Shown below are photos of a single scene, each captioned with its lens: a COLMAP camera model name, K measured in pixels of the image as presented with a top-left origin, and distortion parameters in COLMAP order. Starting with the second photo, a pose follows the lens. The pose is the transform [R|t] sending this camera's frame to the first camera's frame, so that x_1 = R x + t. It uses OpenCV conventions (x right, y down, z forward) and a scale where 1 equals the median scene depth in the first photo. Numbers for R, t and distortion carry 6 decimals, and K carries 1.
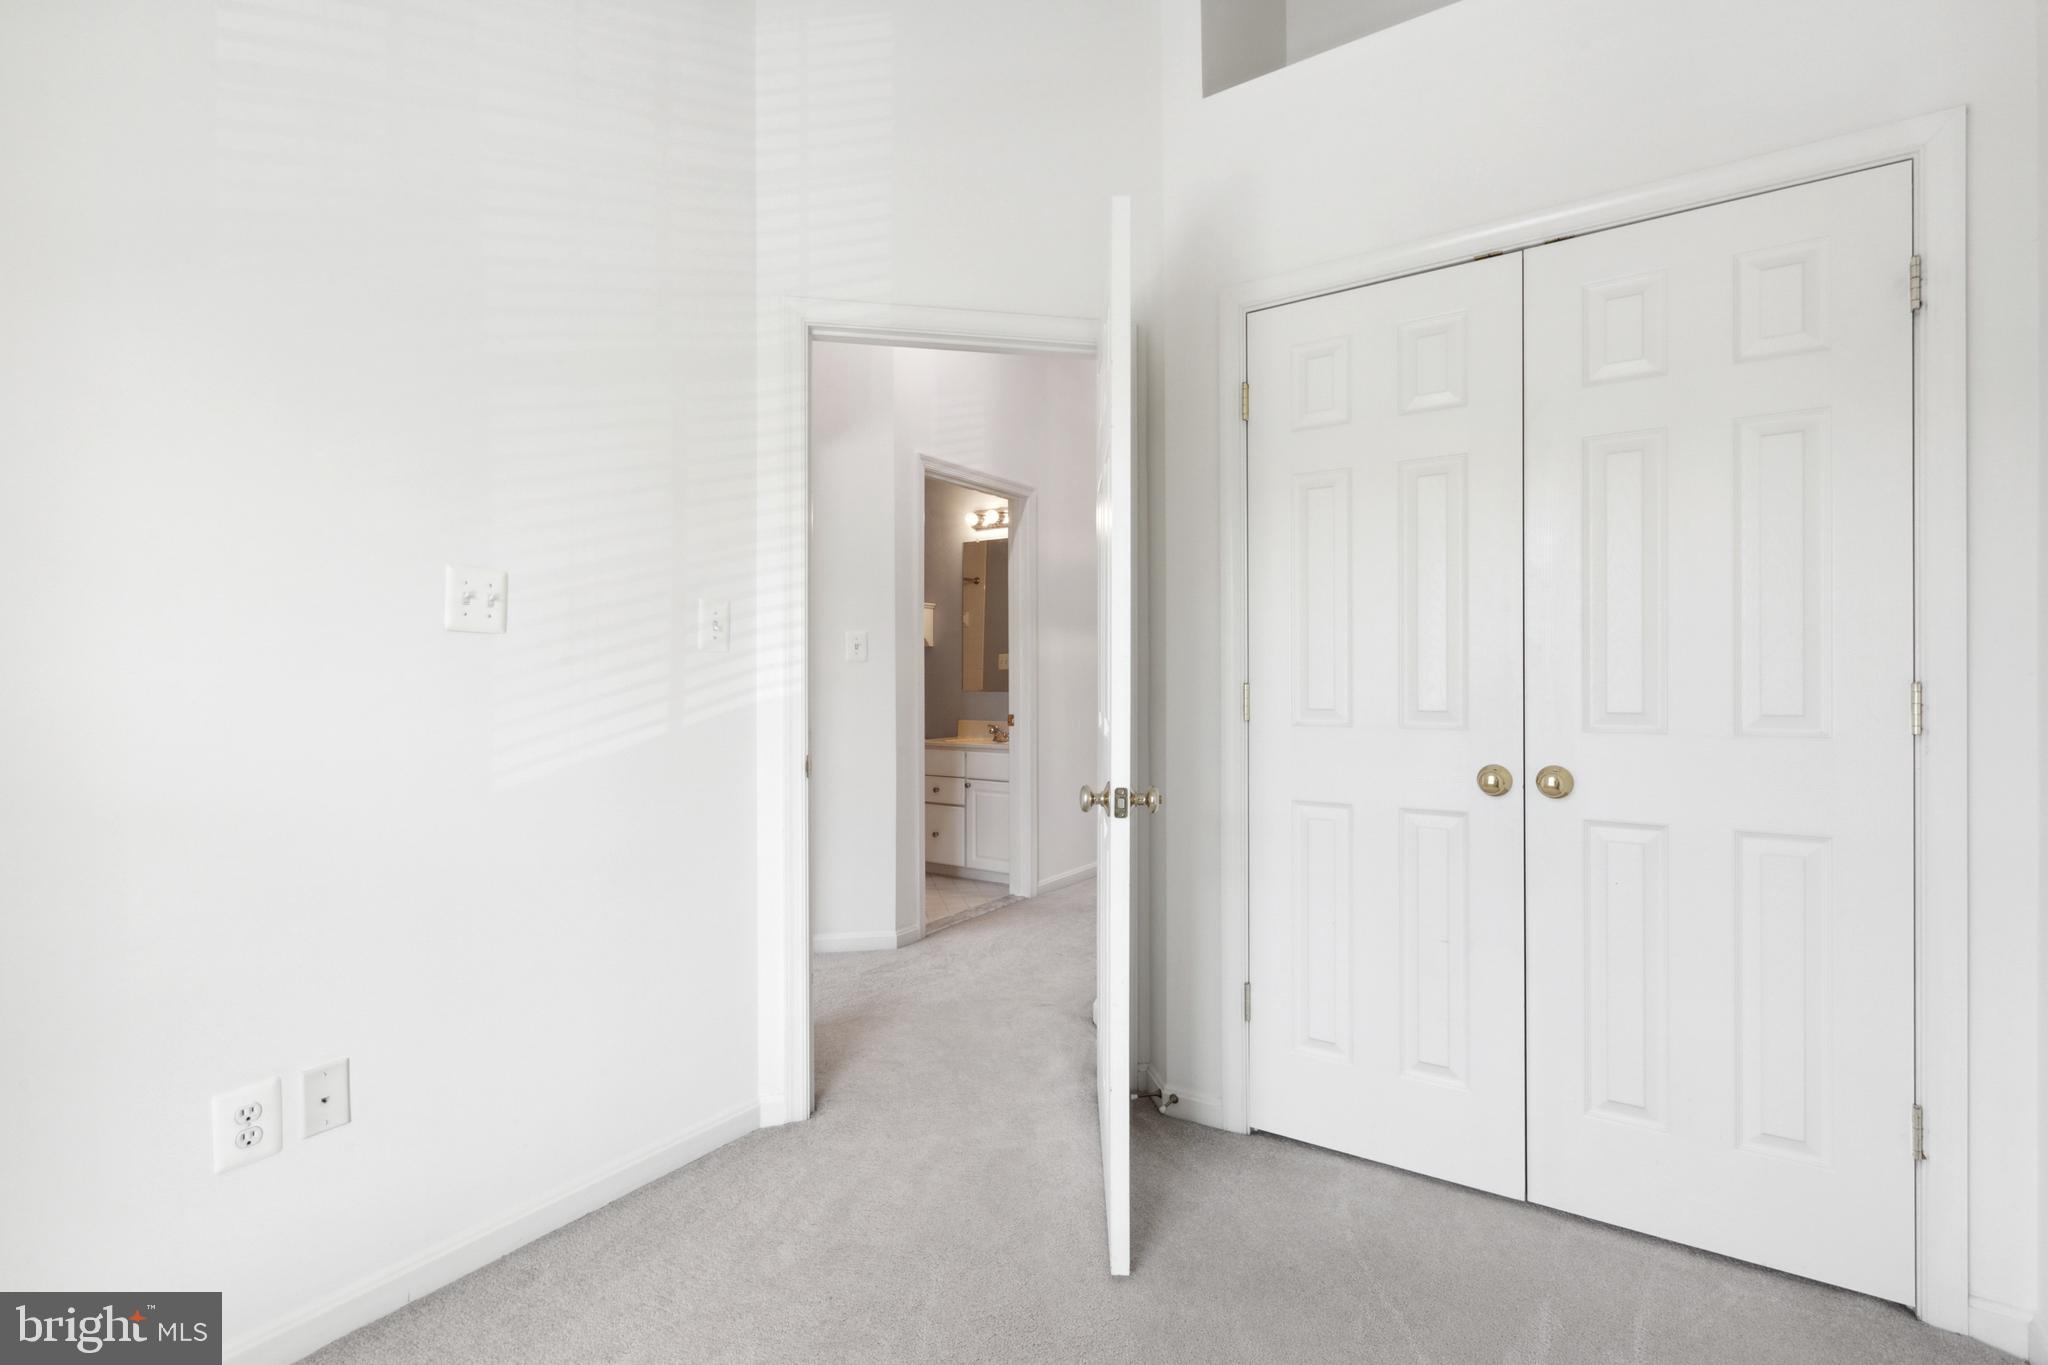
lens RADIAL K [[932.7, 0, 1024.7], [0, 932.7, 668.7], [0, 0, 1]] dist [-0.000851, 0.000094]
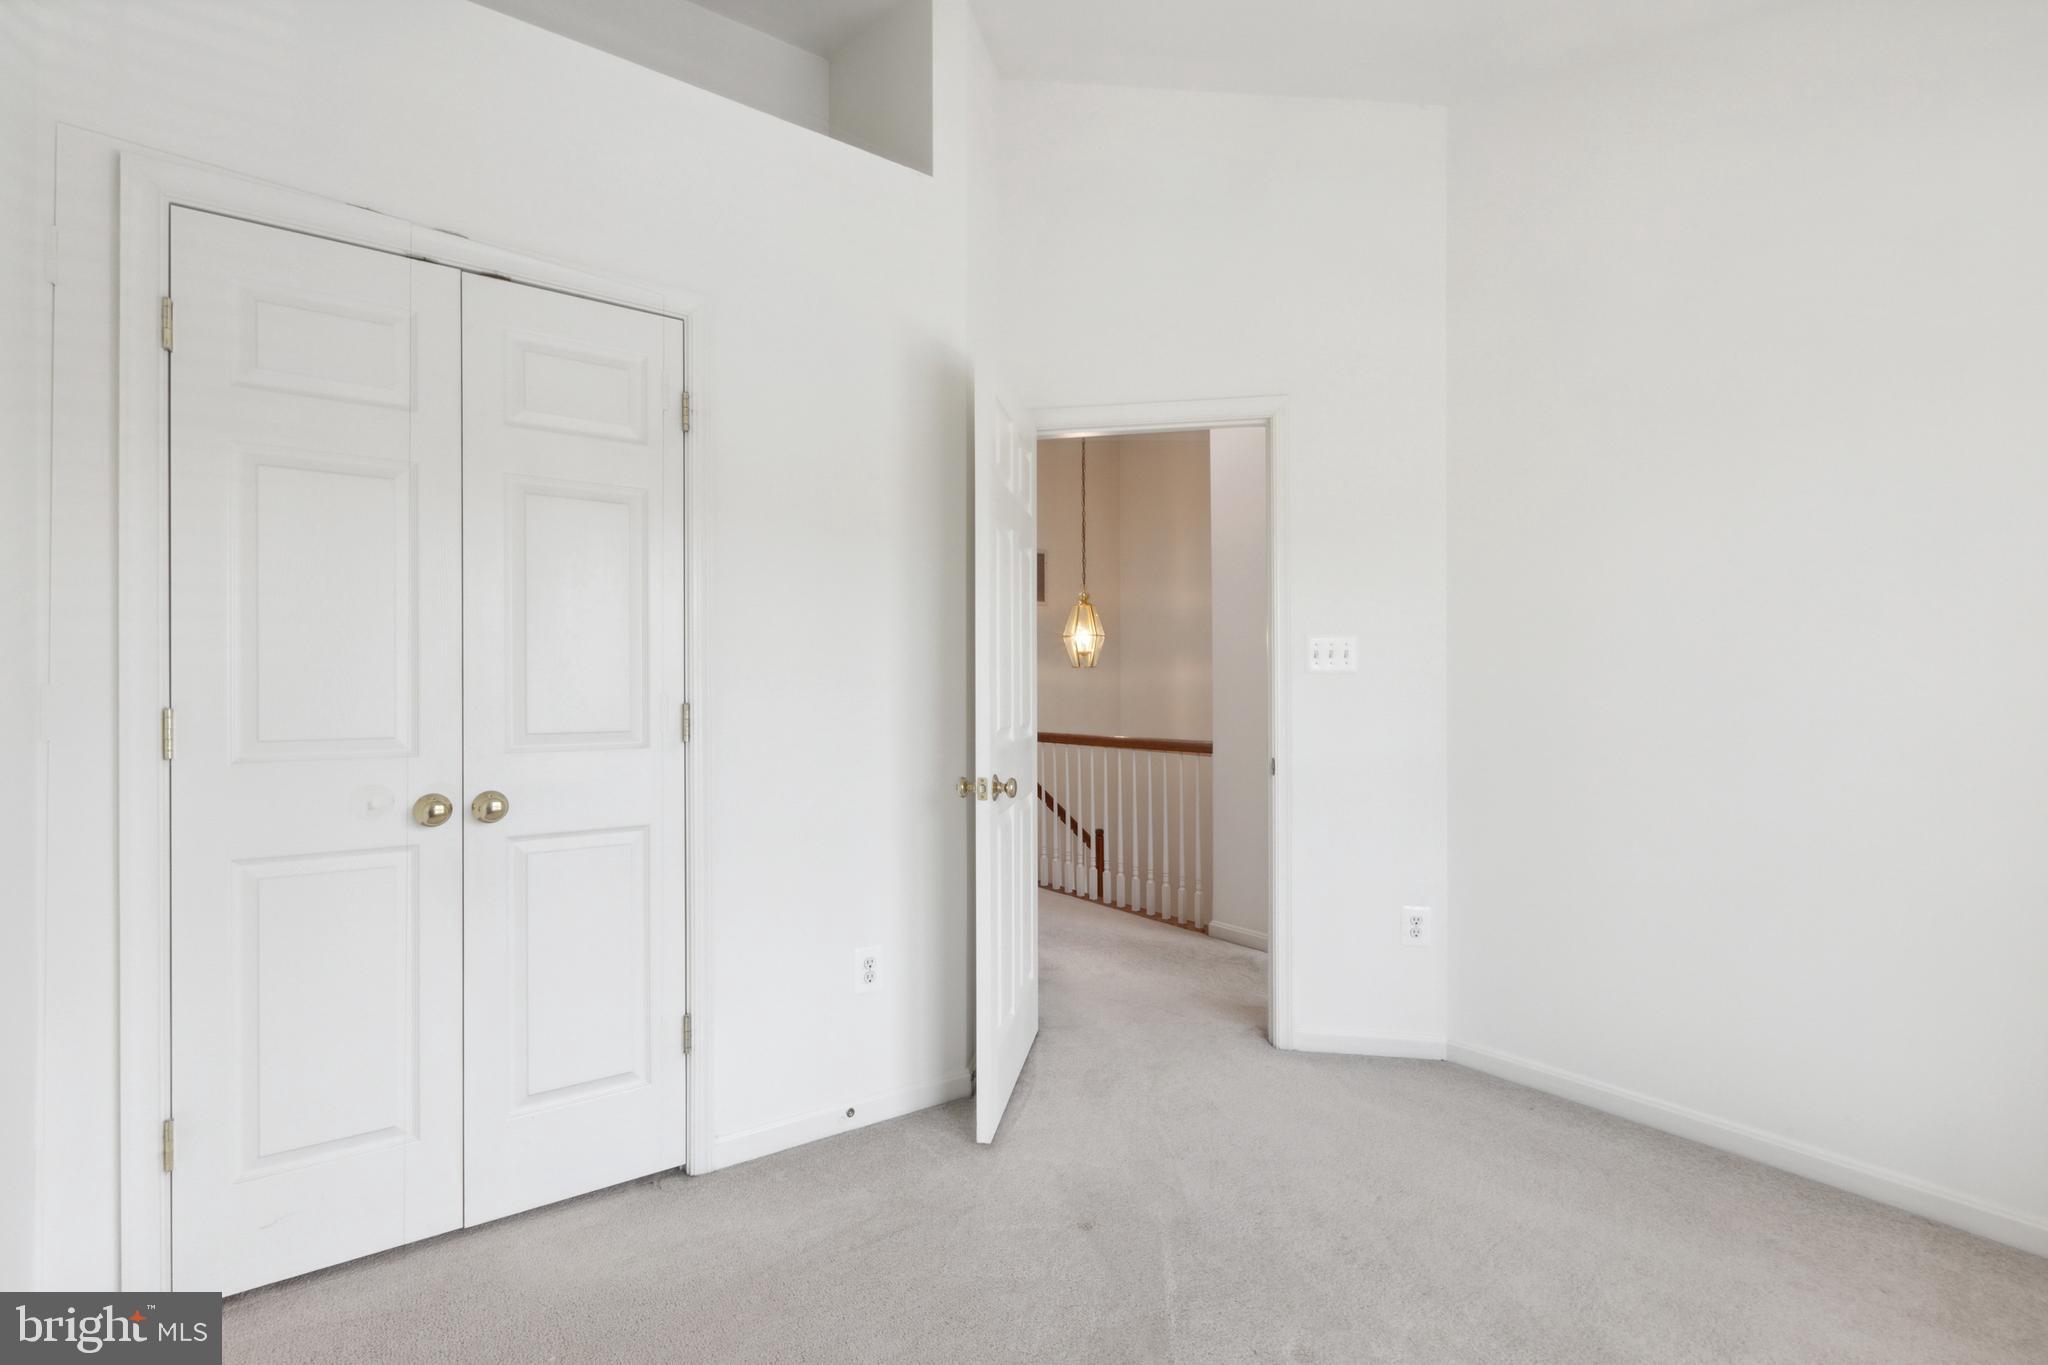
lens RADIAL K [[907.9, 0, 1020.2], [0, 907.9, 686.5], [0, 0, 1]] dist [-0.000795, -0.000130]
pose [[0.363259, 0.010786, 0.931626, -0.149316], [-0.001689, 0.999939, -0.010918, 0.002670], [-0.931687, 0.002393, 0.363255, 0.098383]]
